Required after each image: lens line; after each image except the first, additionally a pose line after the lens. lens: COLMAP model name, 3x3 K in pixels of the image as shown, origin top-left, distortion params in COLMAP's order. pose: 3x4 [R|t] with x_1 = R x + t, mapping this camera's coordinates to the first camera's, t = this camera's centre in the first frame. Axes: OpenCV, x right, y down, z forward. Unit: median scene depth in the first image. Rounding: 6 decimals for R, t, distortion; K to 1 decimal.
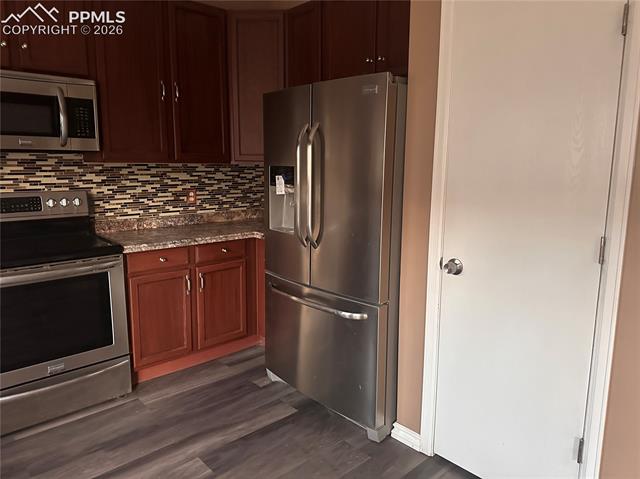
lens RADIAL K [[449.8, 0, 322.1], [0, 449.8, 233.3], [0, 0, 1]] dist [0.101611, -0.143960]
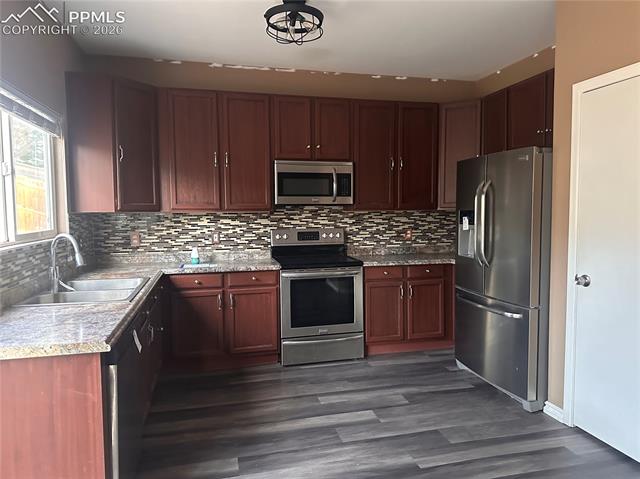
lens RADIAL K [[449.8, 0, 322.1], [0, 449.8, 233.3], [0, 0, 1]] dist [0.101611, -0.143960]
pose [[0.876770, 0.008732, -0.480830, 0.184008], [-0.058761, 0.994289, -0.089092, 0.071735], [0.477306, 0.106367, 0.872276, -0.427721]]
